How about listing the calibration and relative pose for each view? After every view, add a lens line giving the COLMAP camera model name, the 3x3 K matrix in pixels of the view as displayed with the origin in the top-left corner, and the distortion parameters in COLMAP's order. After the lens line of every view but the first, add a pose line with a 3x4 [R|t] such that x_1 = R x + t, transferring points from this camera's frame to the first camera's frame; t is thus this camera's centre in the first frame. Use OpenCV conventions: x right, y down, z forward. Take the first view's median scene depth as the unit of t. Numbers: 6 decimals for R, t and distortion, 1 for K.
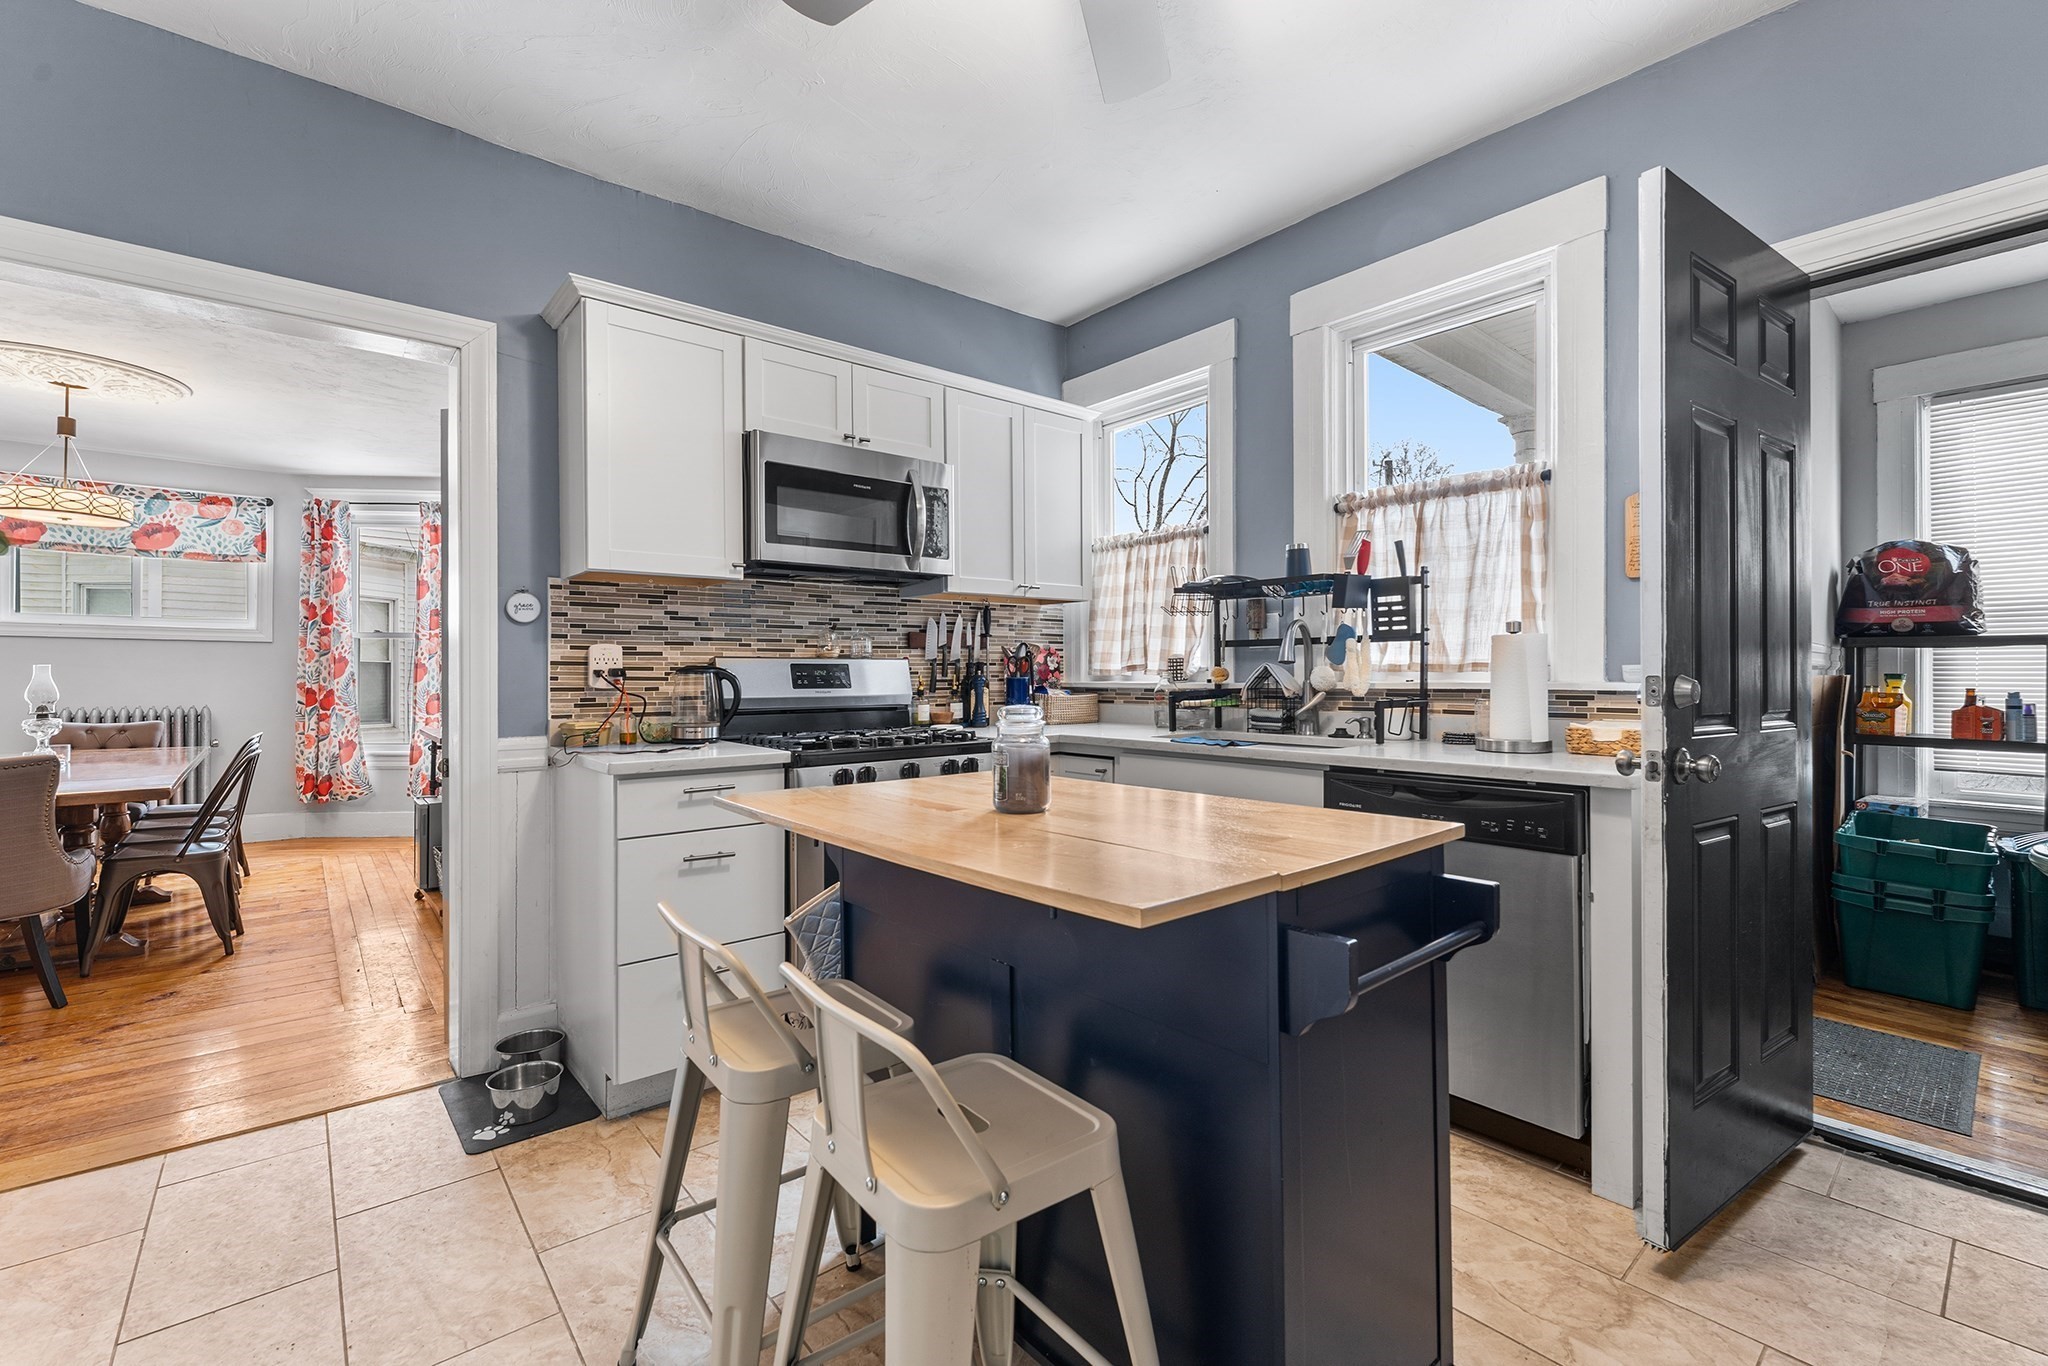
lens RADIAL K [[882.2, 0, 1024.4], [0, 882.2, 674.6], [0, 0, 1]] dist [-0.002820, 0.001275]
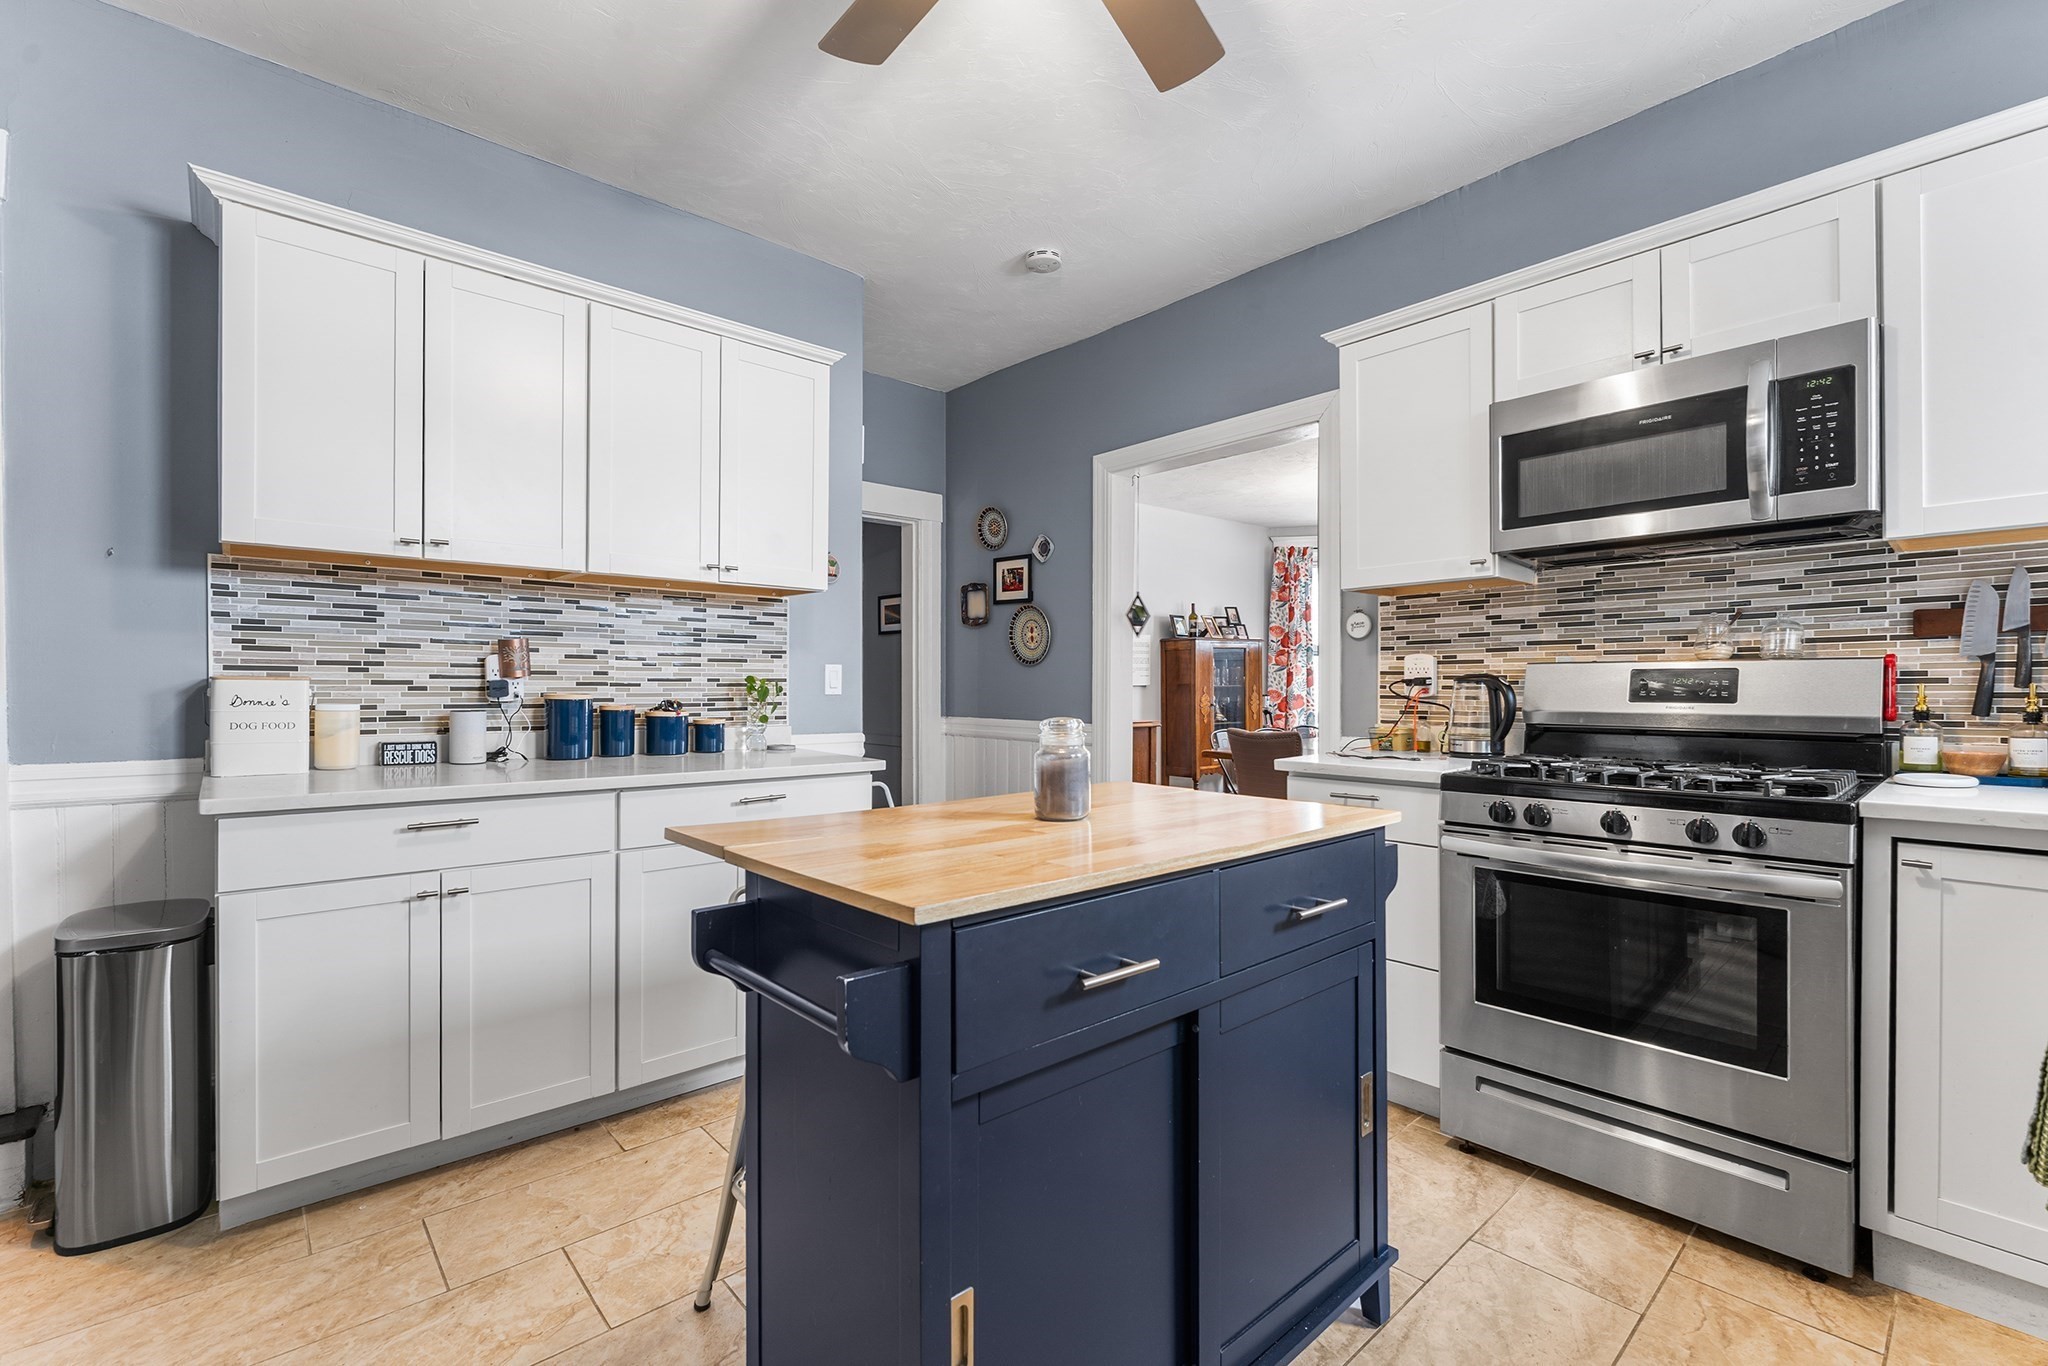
lens RADIAL K [[882.2, 0, 1023.9], [0, 882.2, 688.2], [0, 0, 1]] dist [-0.002820, 0.001275]
pose [[0.029221, 0.008212, -0.999539, 0.264804], [0.003243, 0.999960, 0.008310, -0.002234], [0.999568, -0.003485, 0.029194, 0.244707]]
